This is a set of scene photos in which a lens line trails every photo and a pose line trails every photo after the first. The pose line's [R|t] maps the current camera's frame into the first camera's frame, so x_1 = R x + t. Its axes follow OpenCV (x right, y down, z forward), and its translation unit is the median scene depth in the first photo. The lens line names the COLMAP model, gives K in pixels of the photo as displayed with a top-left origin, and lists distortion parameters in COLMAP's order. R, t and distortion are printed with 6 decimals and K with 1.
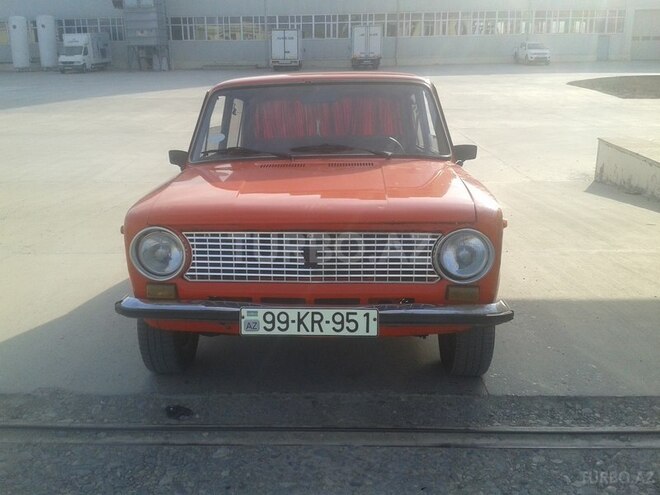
lens RADIAL K [[643.4, 0, 315.4], [0, 643.4, 212.9], [0, 0, 1]] dist [0.171875, -0.398206]
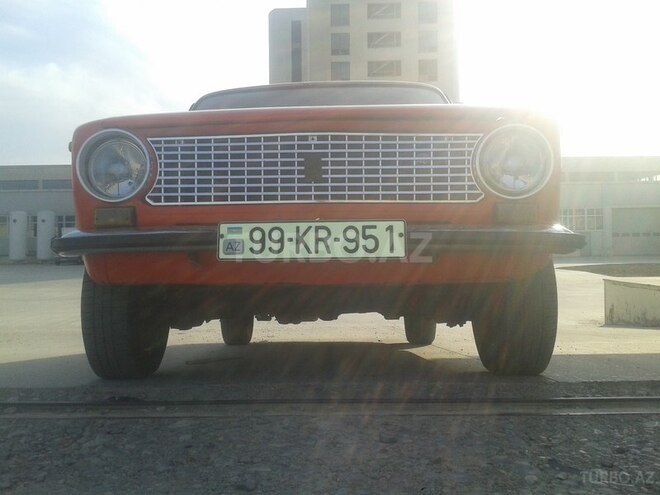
lens RADIAL K [[643.4, 0, 315.4], [0, 643.4, 212.9], [0, 0, 1]] dist [0.171875, -0.398206]
pose [[0.999917, -0.000778, 0.012855, -0.014915], [0.004472, 0.957043, -0.289910, 0.350560], [-0.012077, 0.289943, 0.956968, 0.288896]]
